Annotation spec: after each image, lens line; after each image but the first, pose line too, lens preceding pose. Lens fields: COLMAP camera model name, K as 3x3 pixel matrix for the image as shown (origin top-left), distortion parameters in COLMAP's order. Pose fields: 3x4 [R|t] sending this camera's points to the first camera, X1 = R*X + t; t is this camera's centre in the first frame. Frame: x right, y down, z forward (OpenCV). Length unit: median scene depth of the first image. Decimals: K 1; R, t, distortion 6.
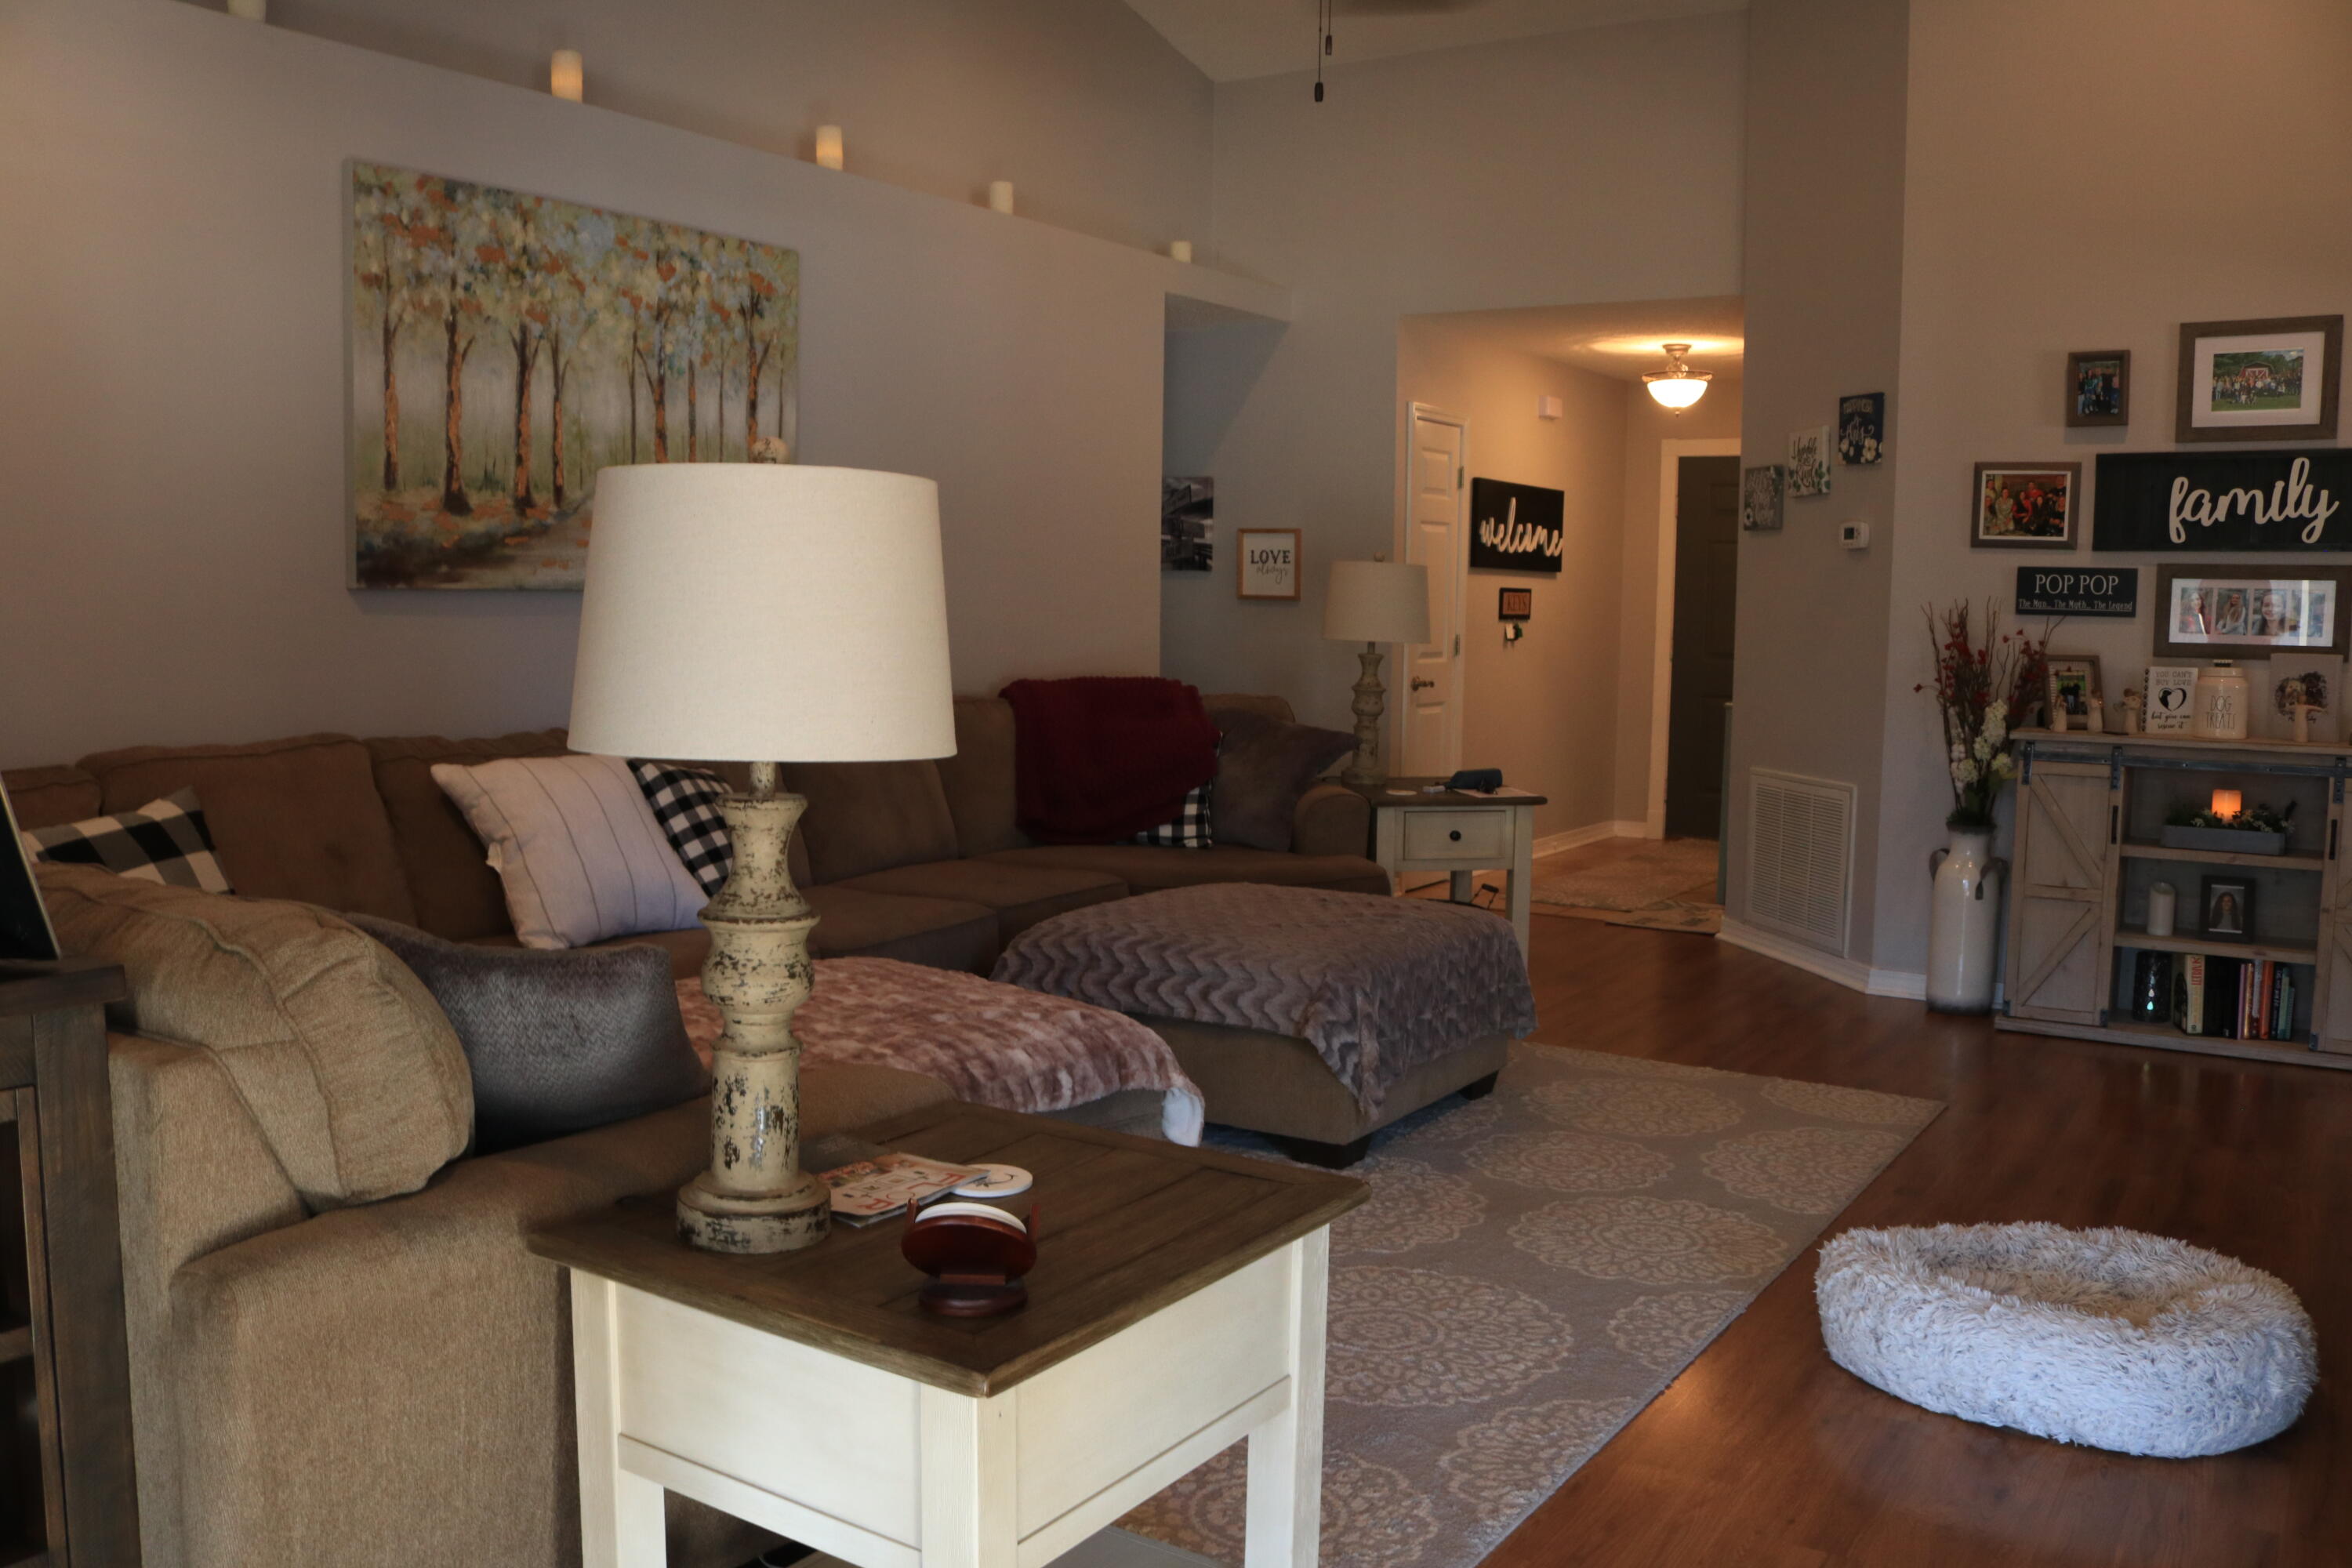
lens RADIAL K [[1975.0, 0, 1175.1], [0, 1975.0, 780.3], [0, 0, 1]] dist [-0.143211, 0.115135]
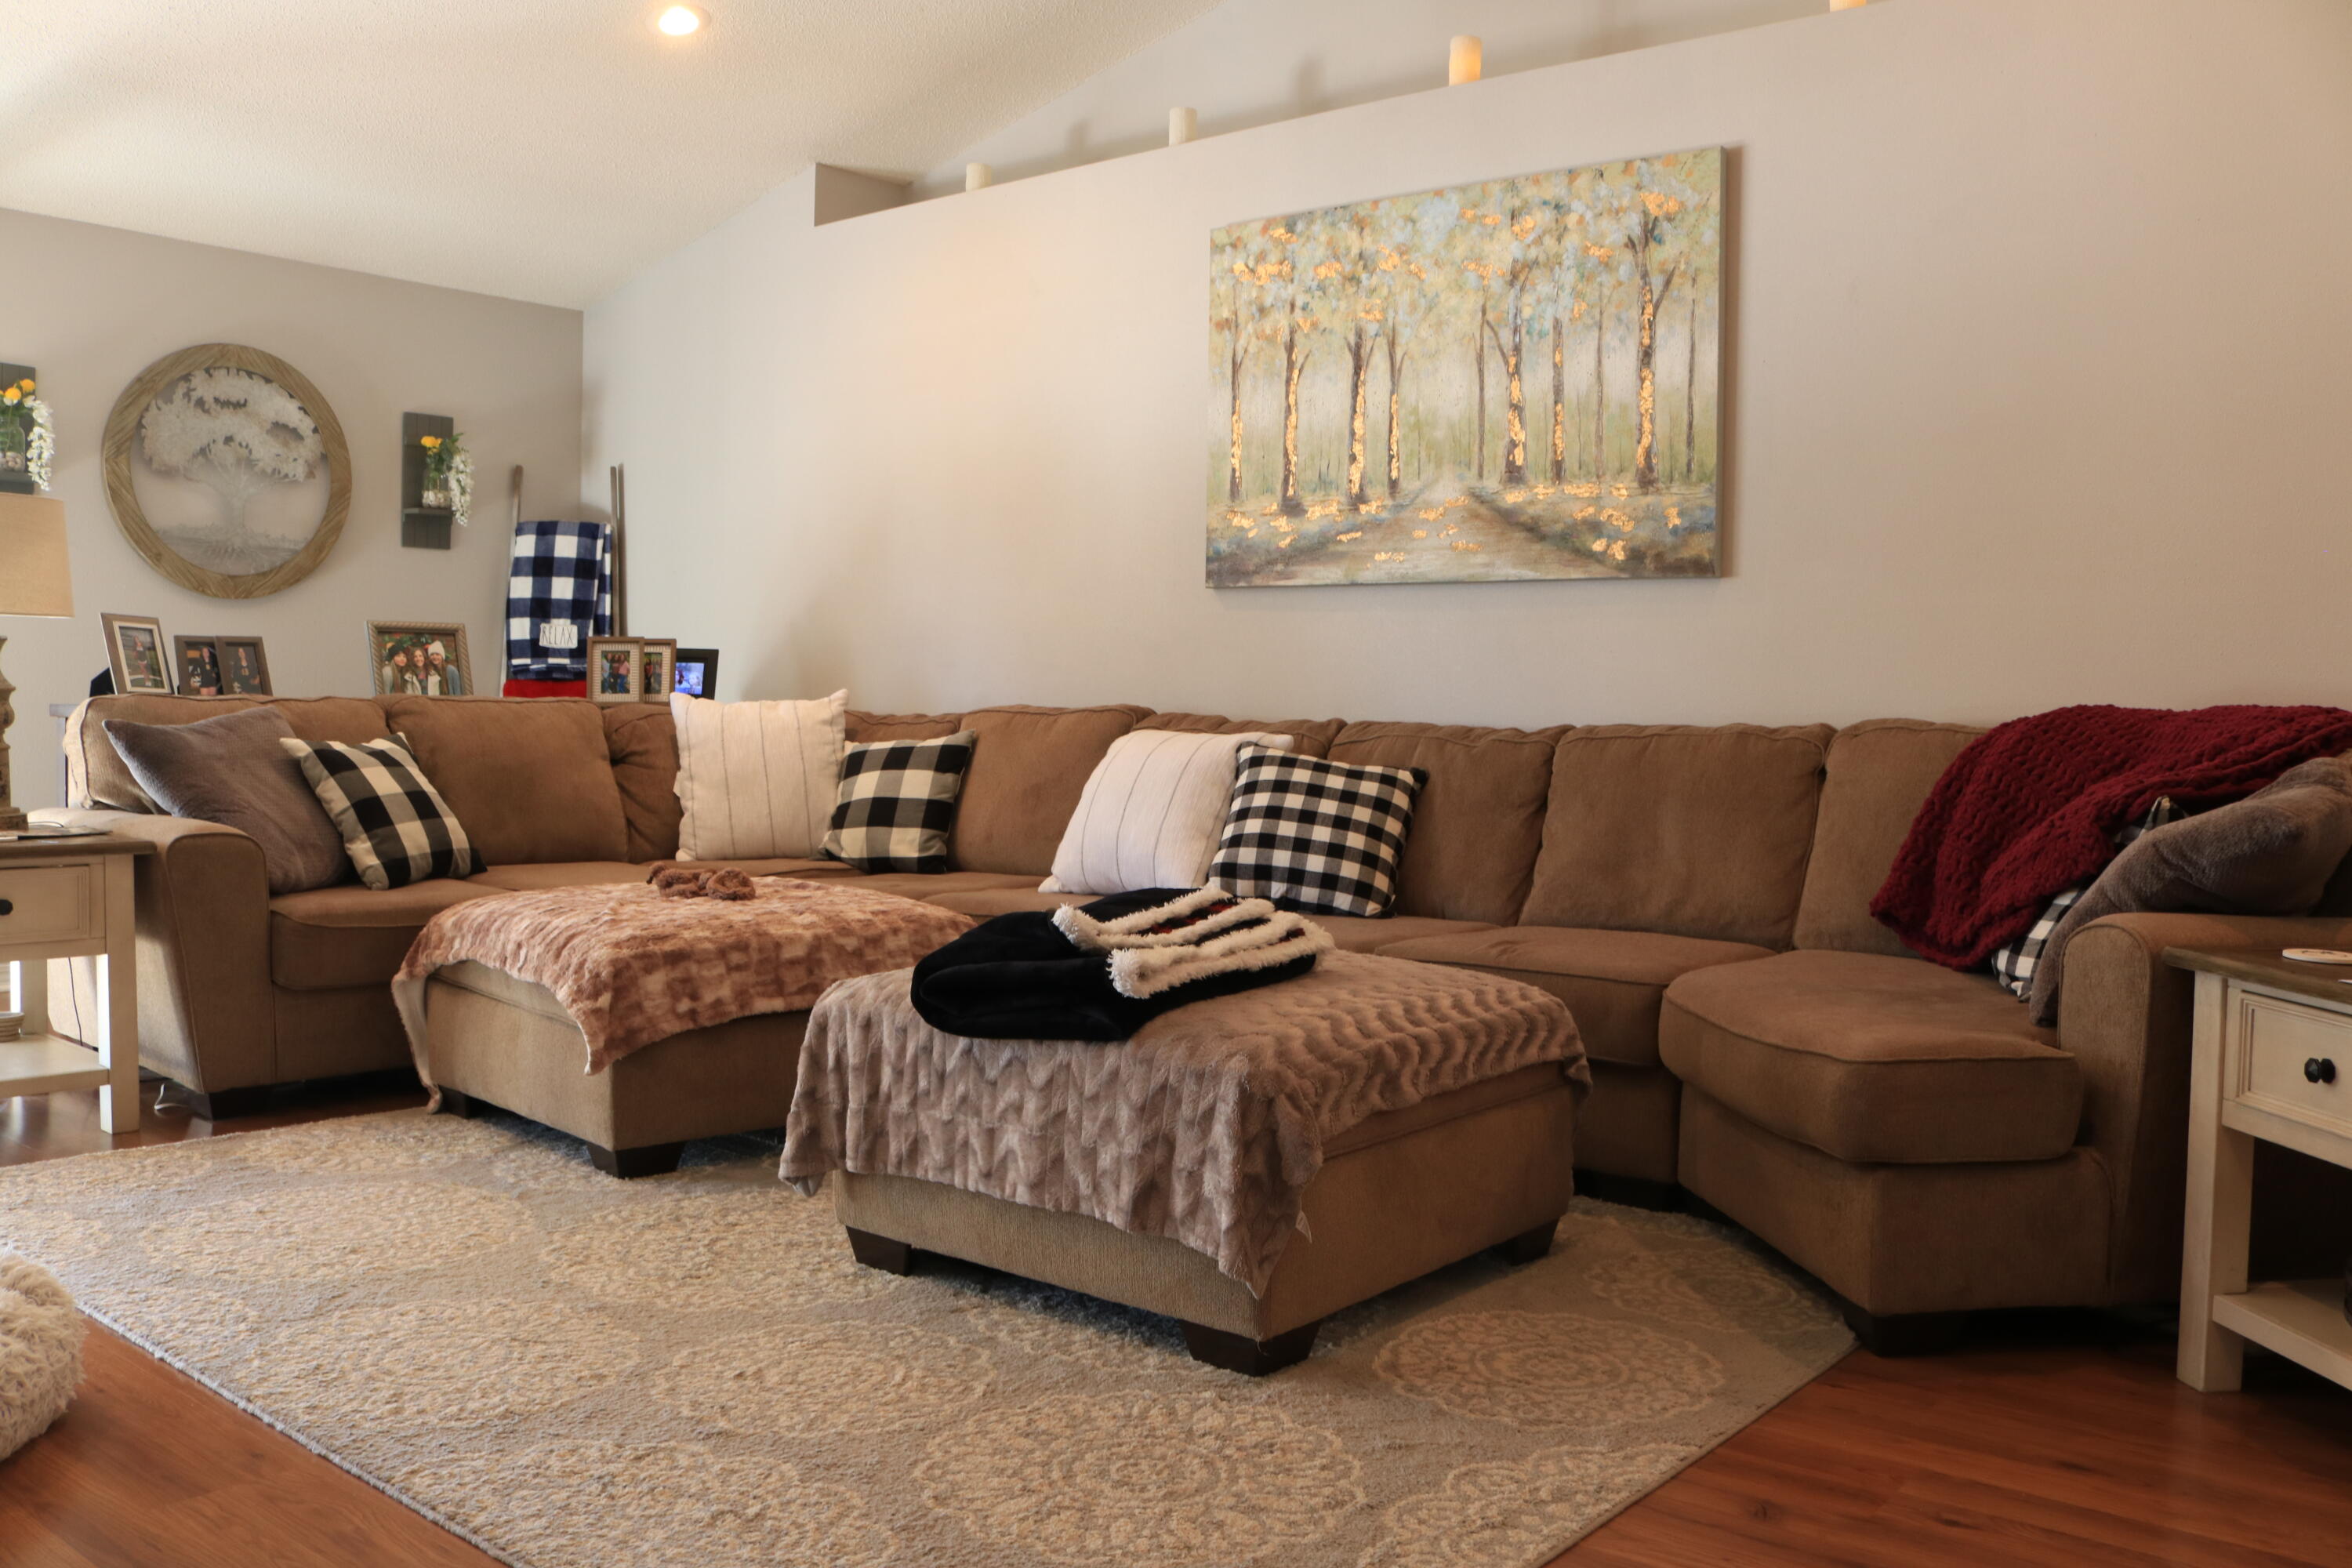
lens RADIAL K [[1975.0, 0, 1174.9], [0, 1975.0, 789.5], [0, 0, 1]] dist [-0.143211, 0.115135]
pose [[-0.111047, 0.030031, -0.993361, 0.703226], [-0.111949, 0.992803, 0.042529, -0.023974], [0.987490, 0.115928, -0.106886, 1.021156]]
